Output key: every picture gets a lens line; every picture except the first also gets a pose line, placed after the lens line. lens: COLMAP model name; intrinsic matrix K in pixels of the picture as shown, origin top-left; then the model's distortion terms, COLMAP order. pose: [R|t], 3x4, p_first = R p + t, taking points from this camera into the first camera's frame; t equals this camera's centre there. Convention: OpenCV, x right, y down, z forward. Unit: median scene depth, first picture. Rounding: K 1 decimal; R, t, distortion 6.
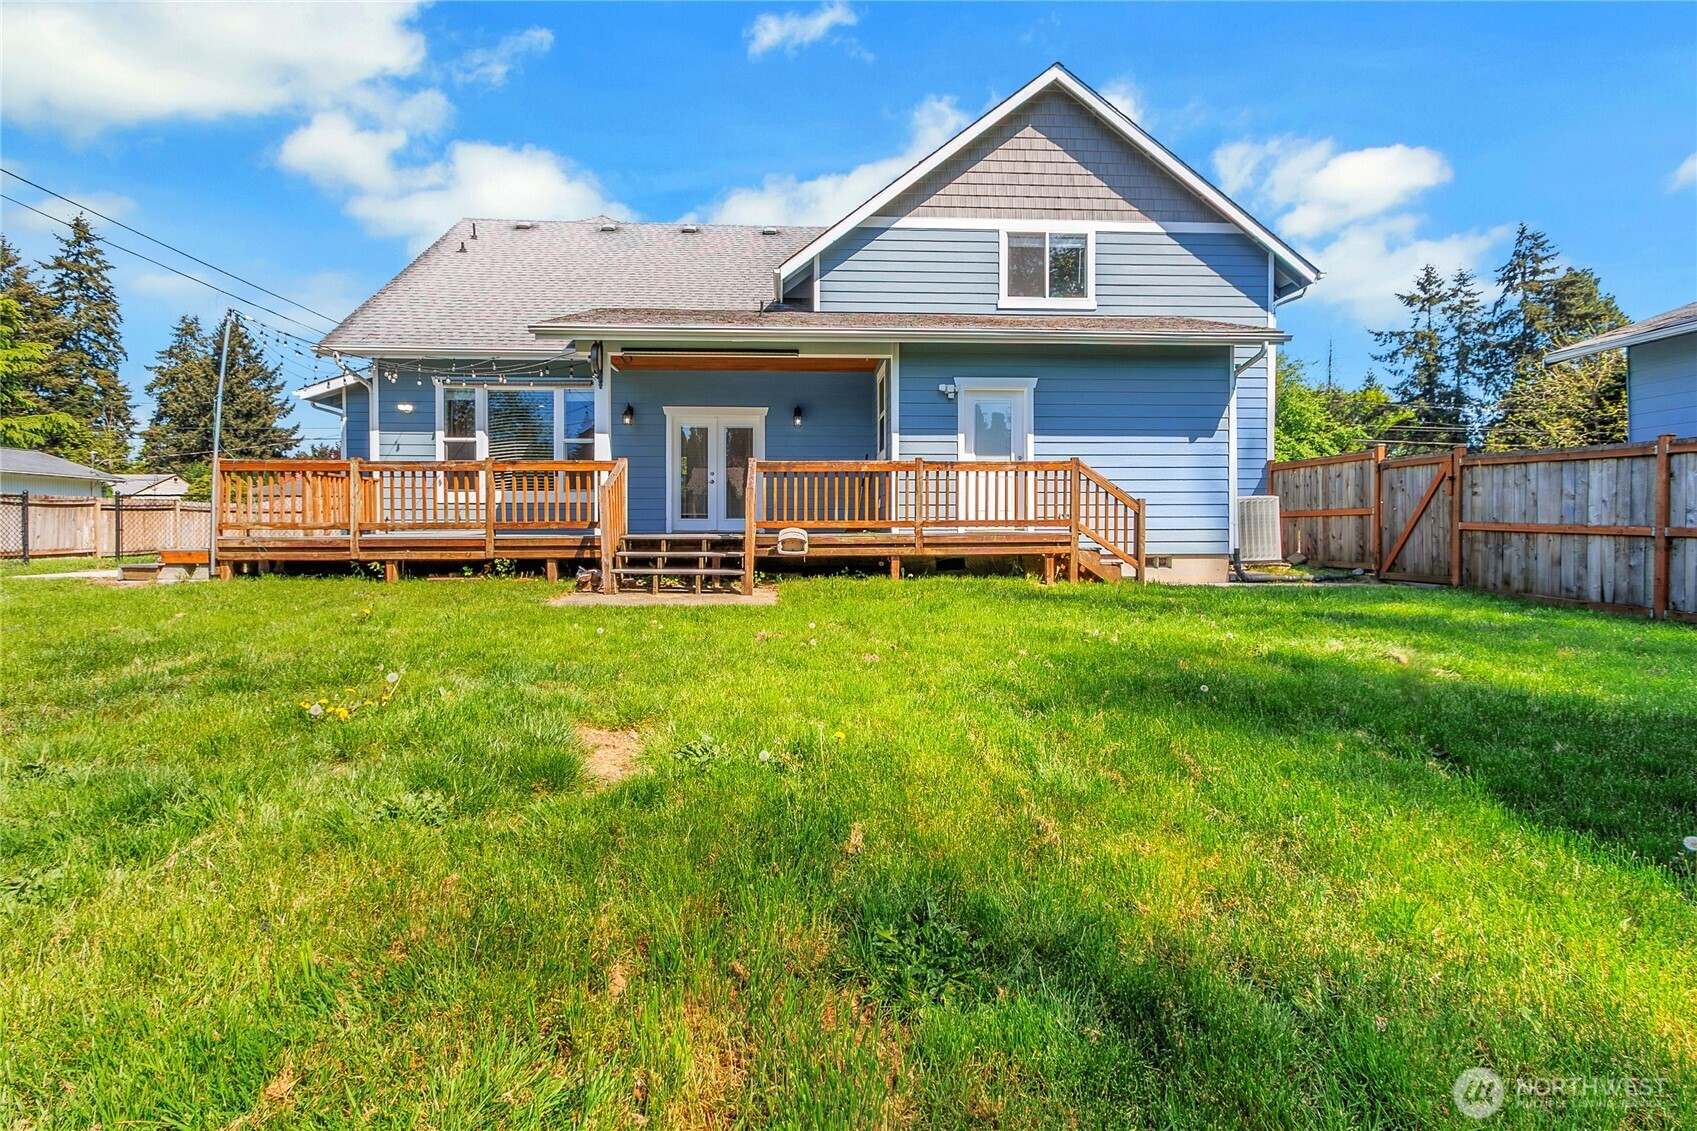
lens RADIAL K [[793.1, 0, 842.6], [0, 793.1, 527.0], [0, 0, 1]] dist [0.000493, 0.000102]
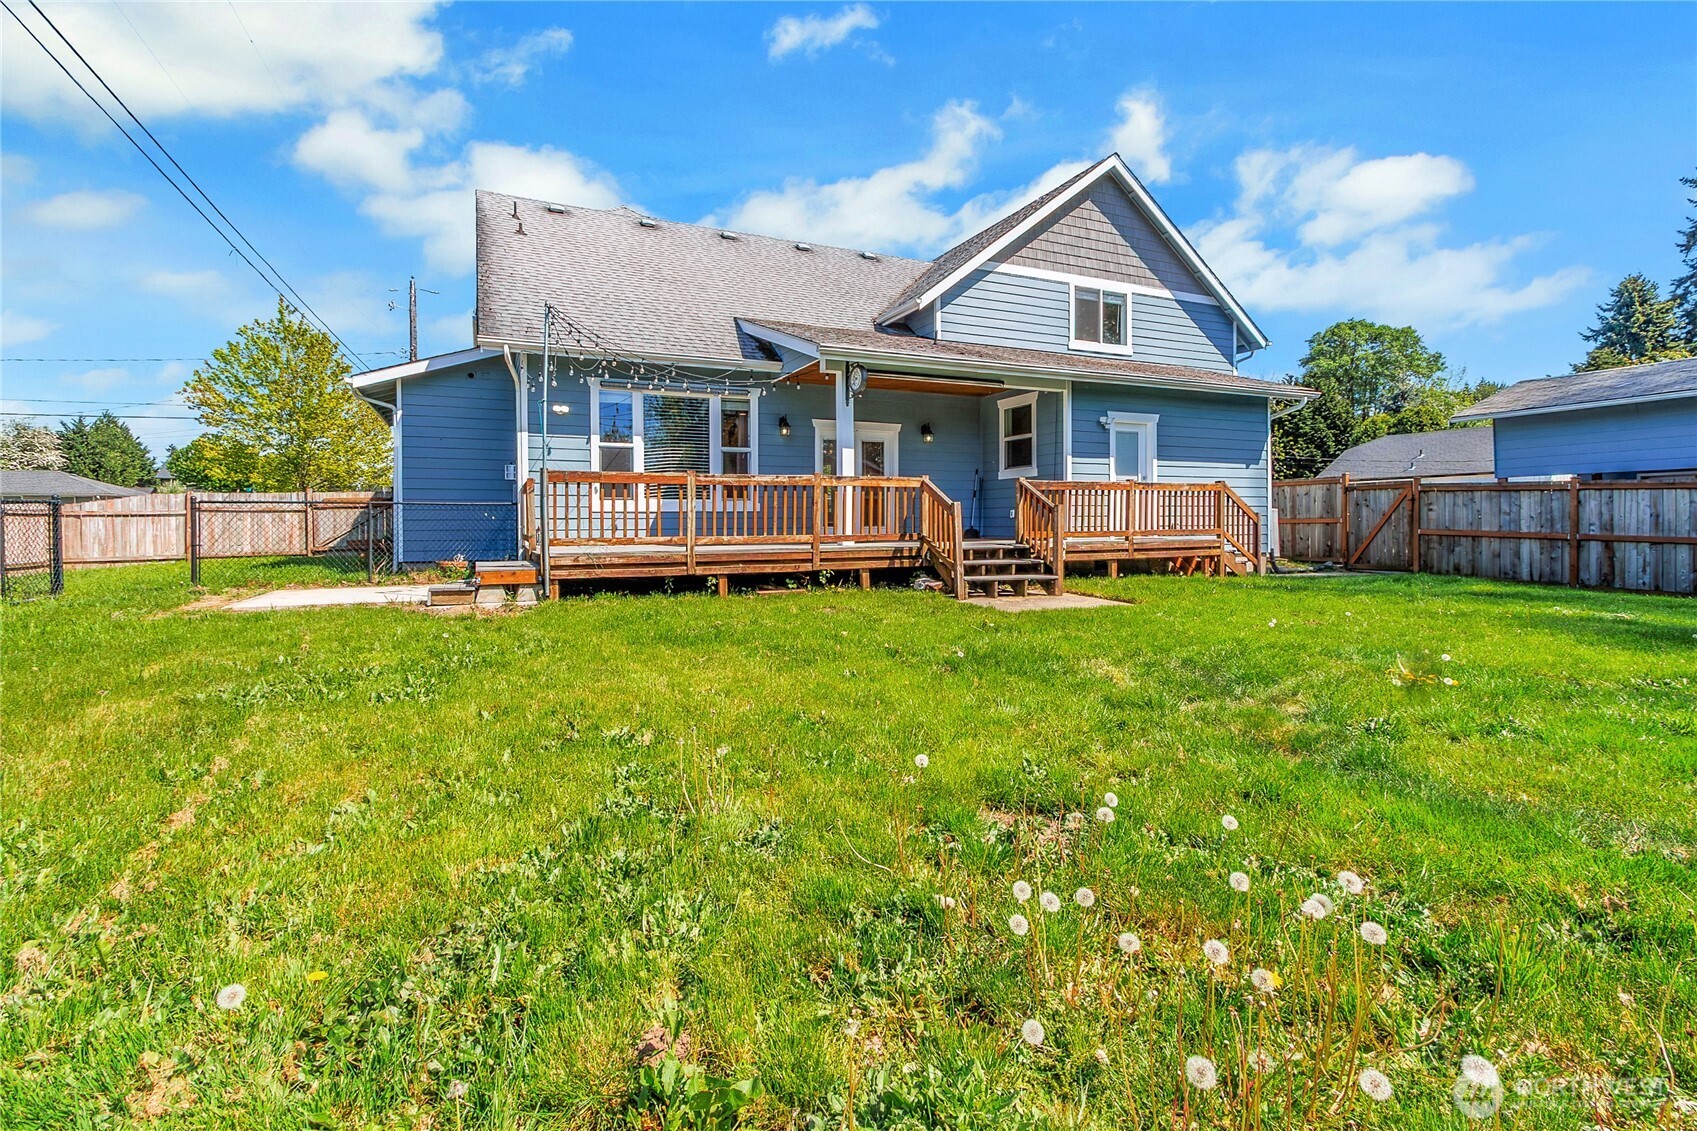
lens RADIAL K [[793.1, 0, 842.6], [0, 793.1, 527.0], [0, 0, 1]] dist [0.000493, 0.000102]
pose [[0.928977, -0.004949, 0.370105, -0.678483], [0.003089, 0.999979, 0.005618, -0.019180], [-0.370125, -0.004075, 0.928973, 0.020660]]
